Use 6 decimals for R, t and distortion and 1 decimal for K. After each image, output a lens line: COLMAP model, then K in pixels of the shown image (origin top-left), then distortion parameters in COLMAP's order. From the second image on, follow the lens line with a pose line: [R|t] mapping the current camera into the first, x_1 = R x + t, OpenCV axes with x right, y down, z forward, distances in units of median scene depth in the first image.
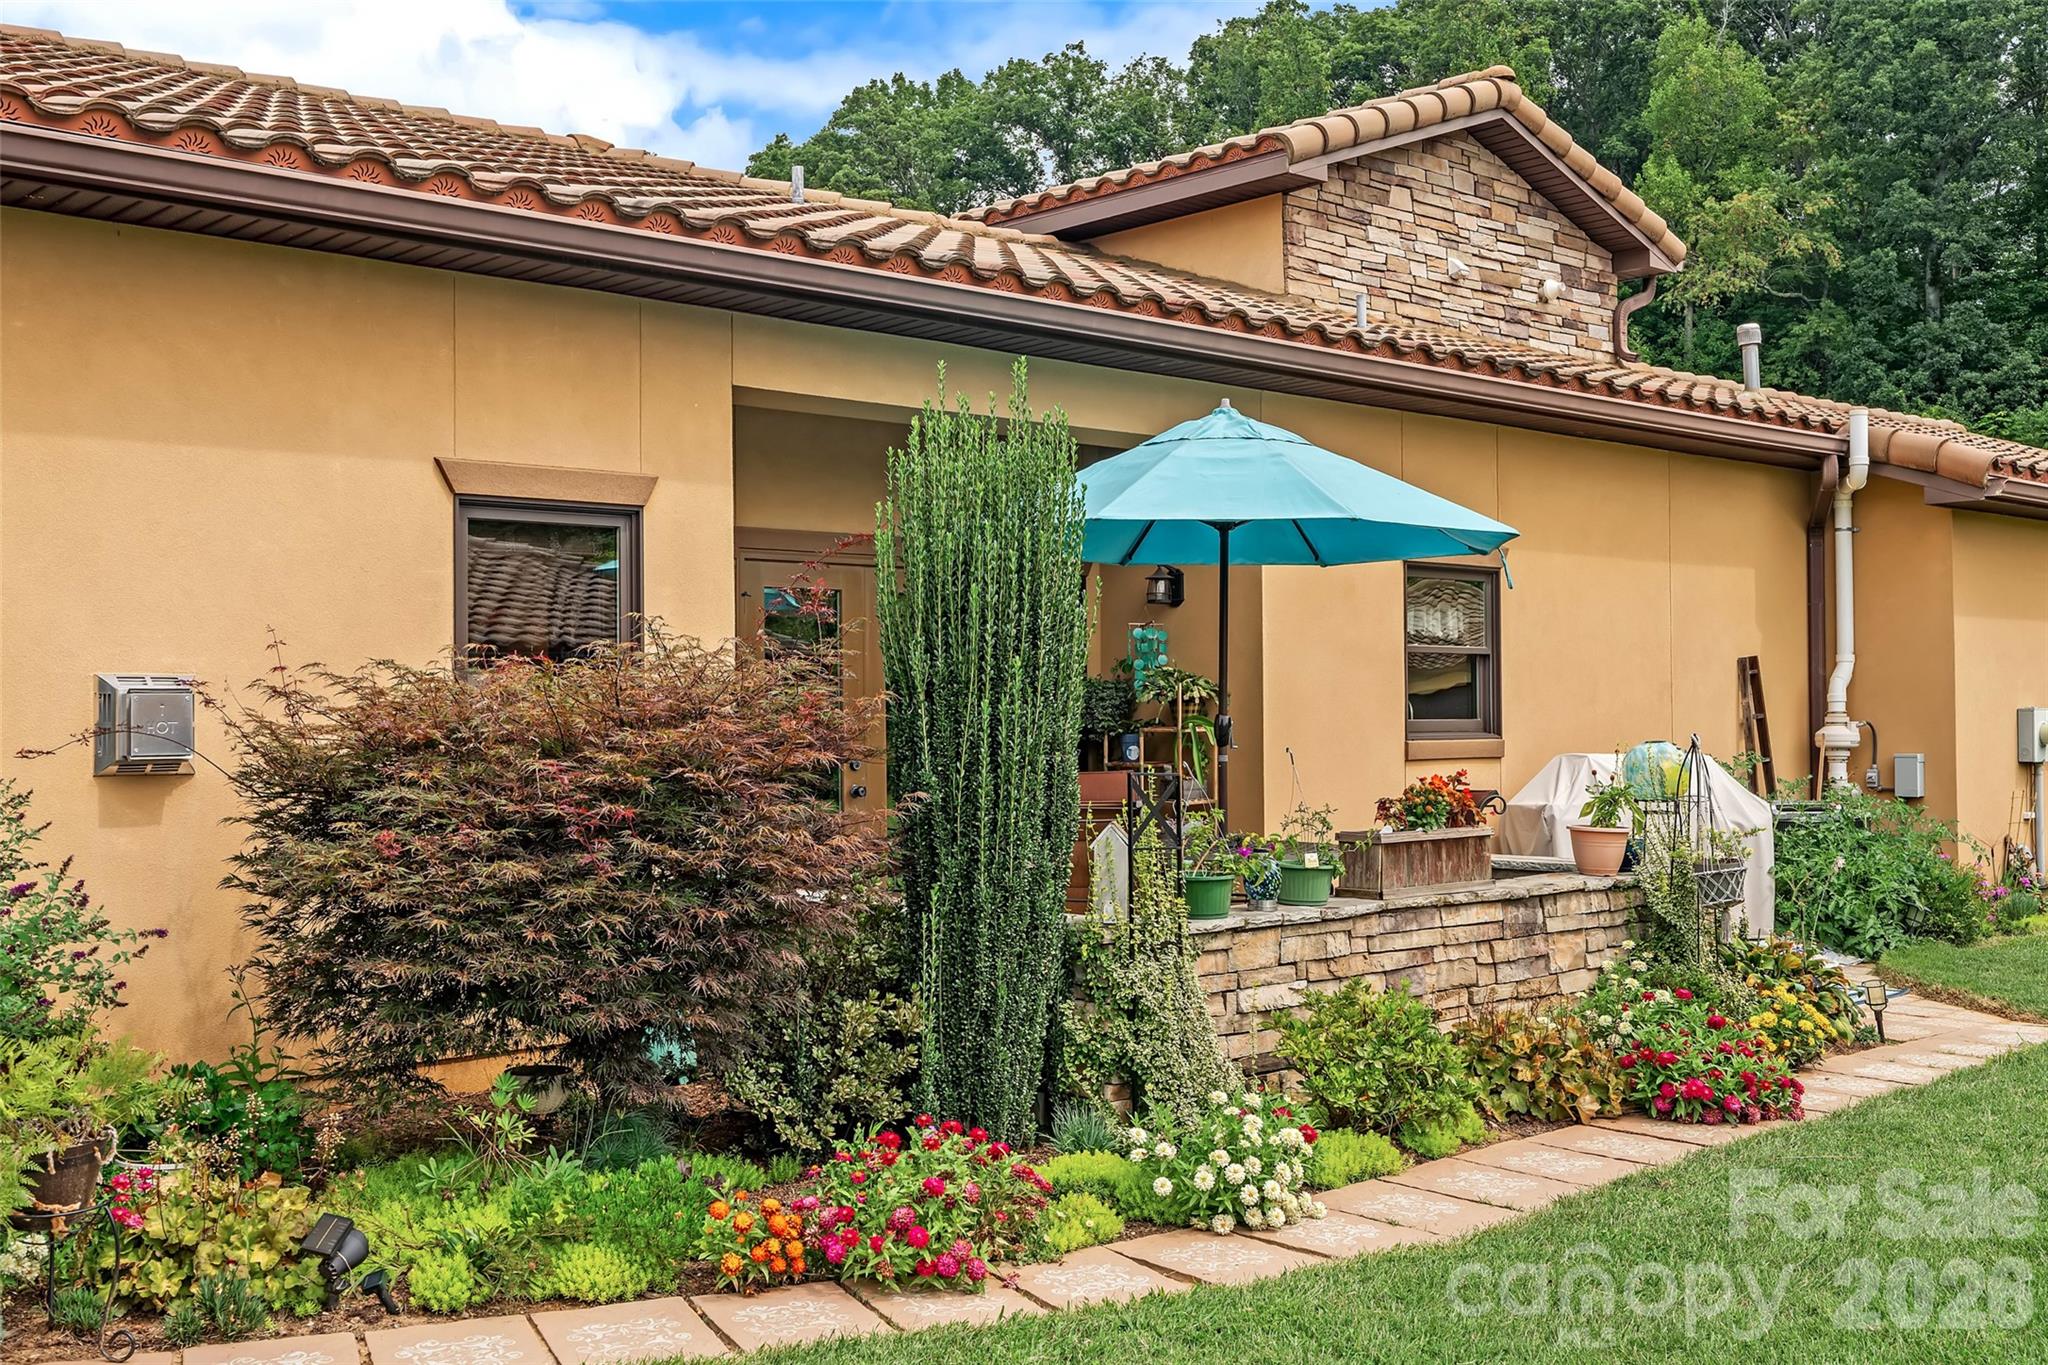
lens RADIAL K [[2178.2, 0, 1024.0], [0, 2178.2, 682.5], [0, 0, 1]] dist [0.010547, -0.008168]
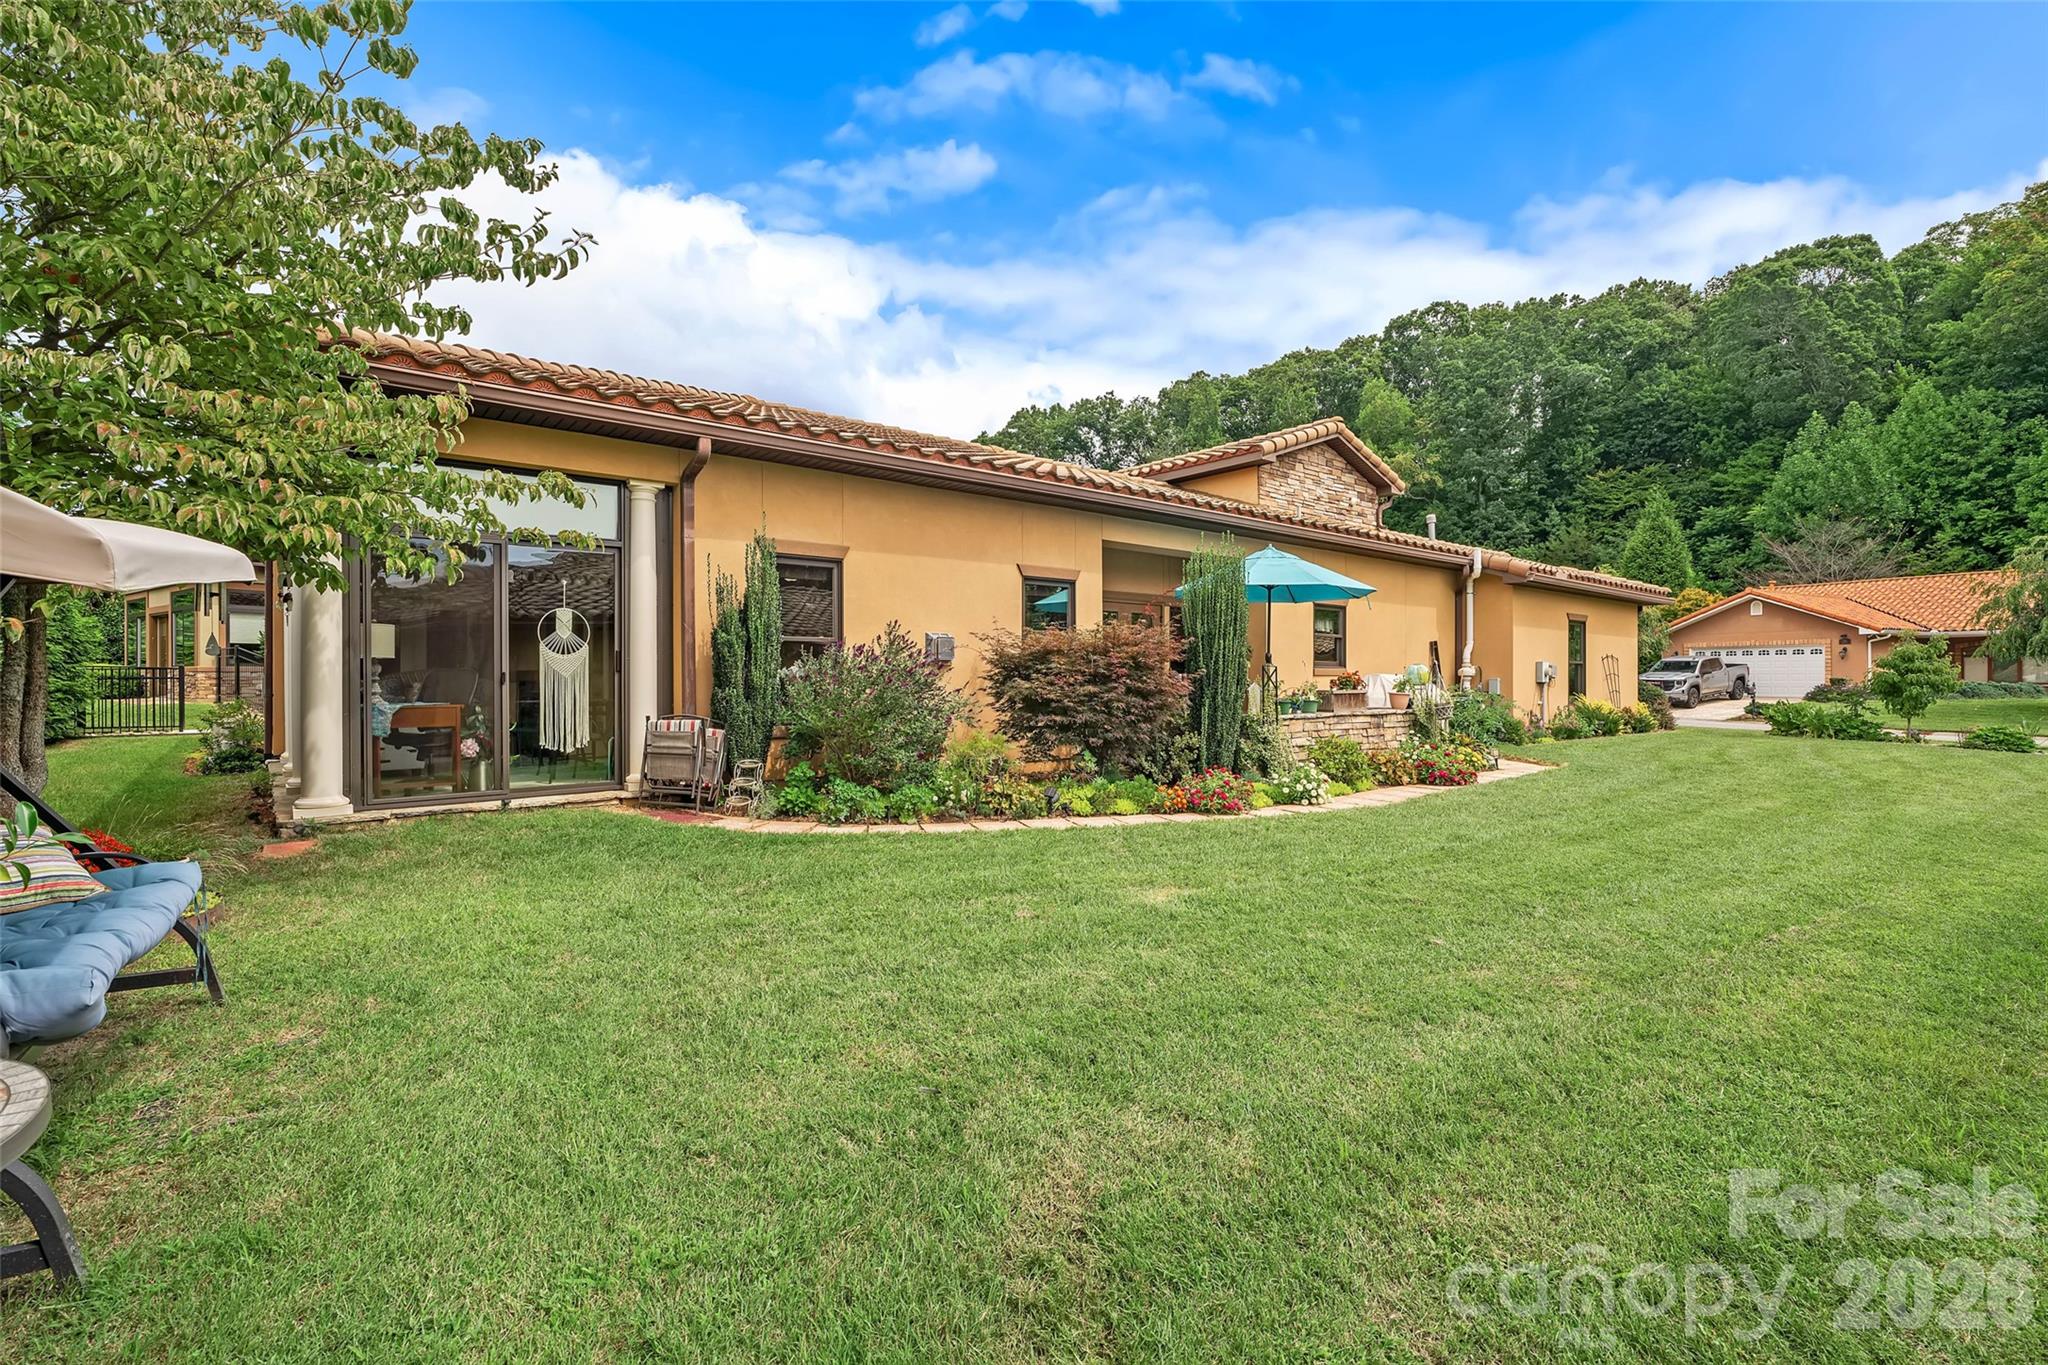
lens RADIAL K [[940.7, 0, 1024.0], [0, 940.7, 682.5], [0, 0, 1]] dist [-0.001498, -0.000199]
pose [[0.998640, 0.006743, -0.051689, -0.104528], [-0.005823, 0.999822, 0.017927, 0.020758], [0.051800, -0.017601, 0.998502, -0.166757]]
